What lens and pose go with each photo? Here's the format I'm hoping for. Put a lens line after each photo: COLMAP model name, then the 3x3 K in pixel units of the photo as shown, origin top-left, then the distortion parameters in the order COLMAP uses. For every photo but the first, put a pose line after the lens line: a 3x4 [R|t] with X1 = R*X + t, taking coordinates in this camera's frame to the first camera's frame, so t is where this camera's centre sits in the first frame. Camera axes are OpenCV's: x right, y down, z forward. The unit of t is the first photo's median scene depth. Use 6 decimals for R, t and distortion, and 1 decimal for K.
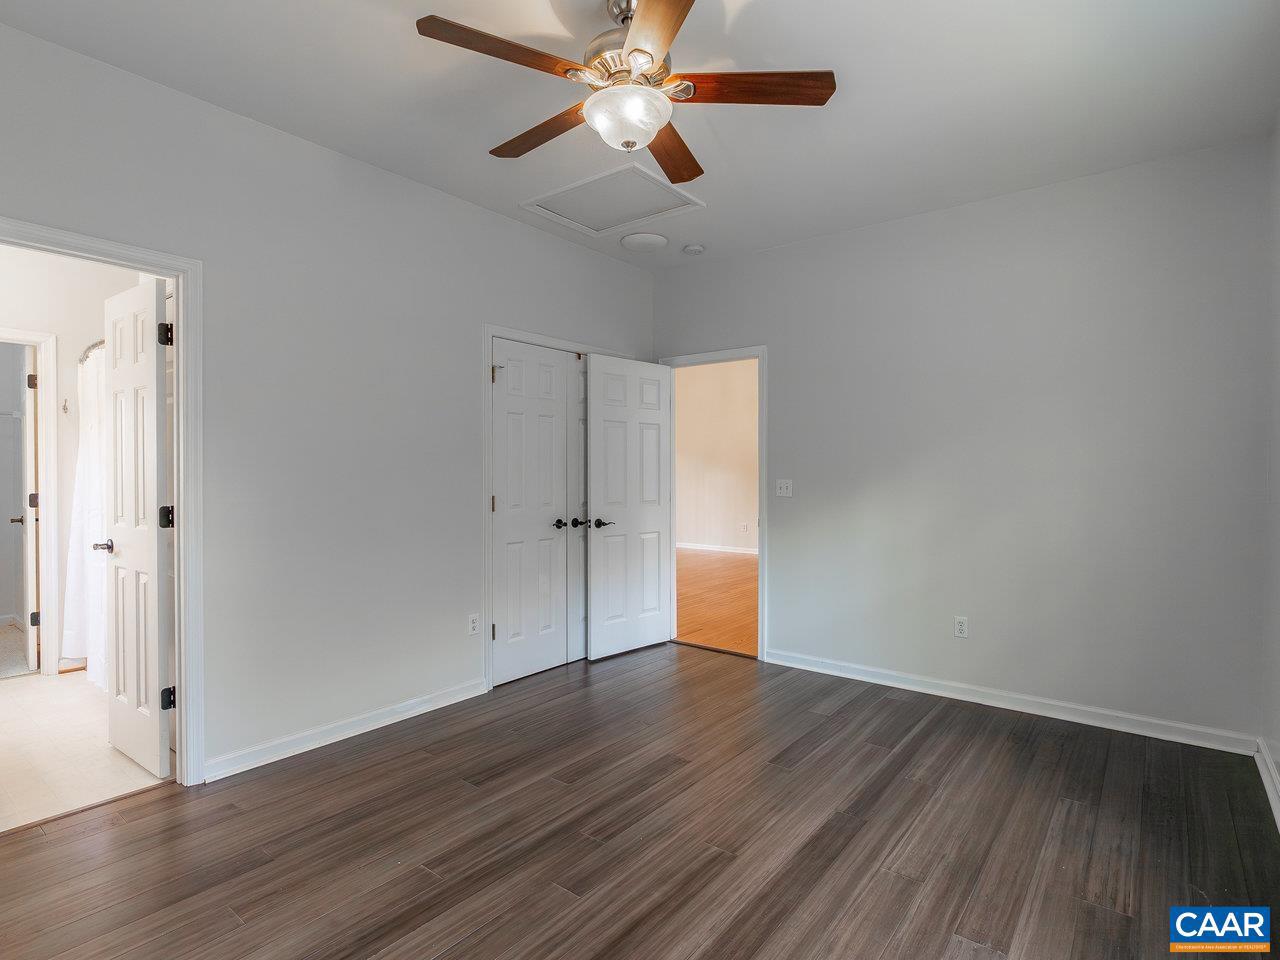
lens RADIAL K [[651.0, 0, 655.1], [0, 651.0, 483.1], [0, 0, 1]] dist [-0.001436, -0.000277]
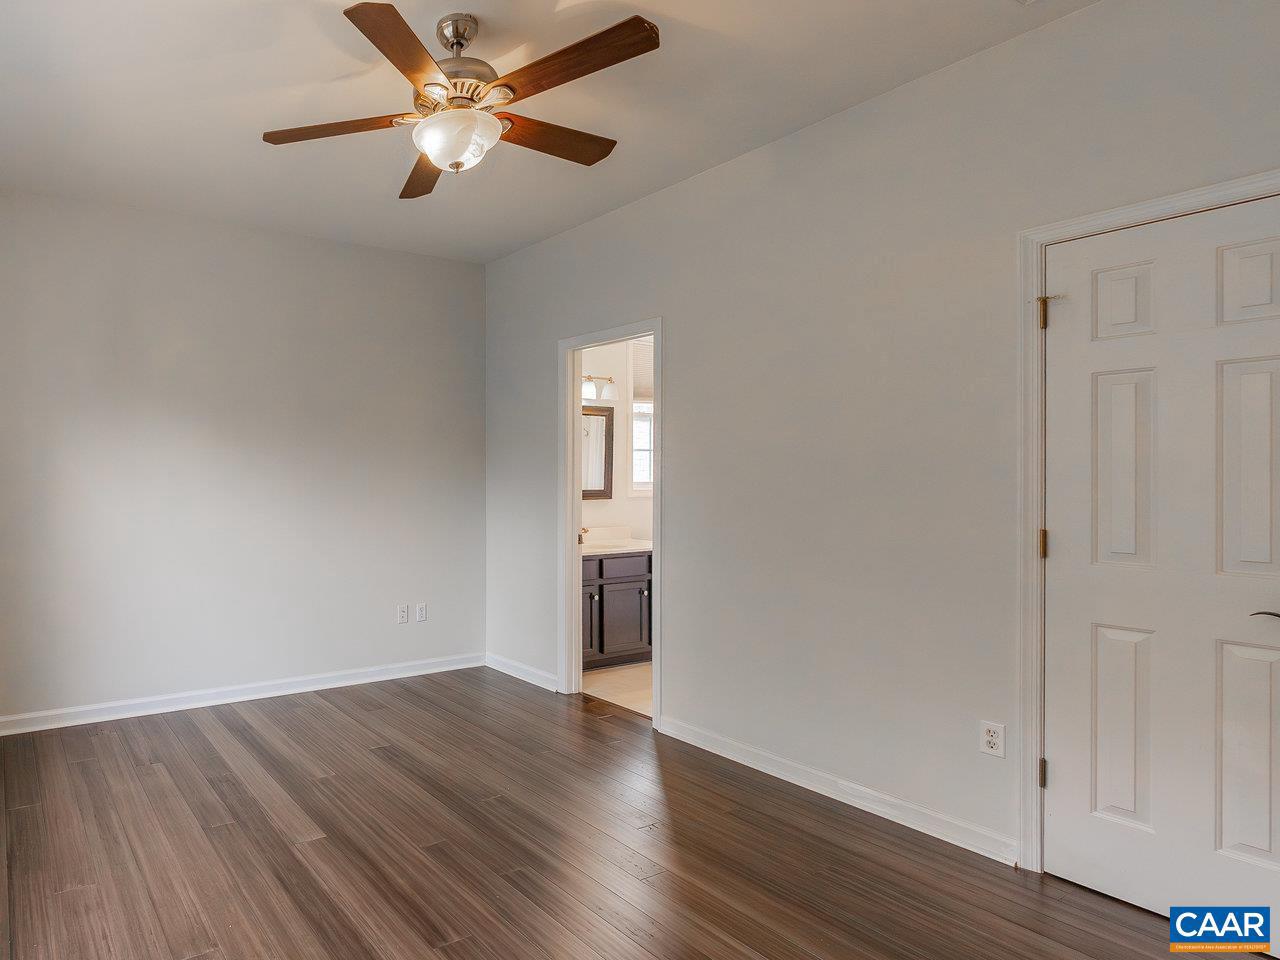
lens RADIAL K [[1272.8, 0, 640.0], [0, 1272.8, 480.0], [0, 0, 1]] dist [-0.002877, -0.001731]
pose [[-0.425243, 0.005073, -0.905065, 1.117414], [-0.013963, 0.999829, 0.012164, -0.040061], [0.904972, 0.017811, -0.425099, 1.442737]]
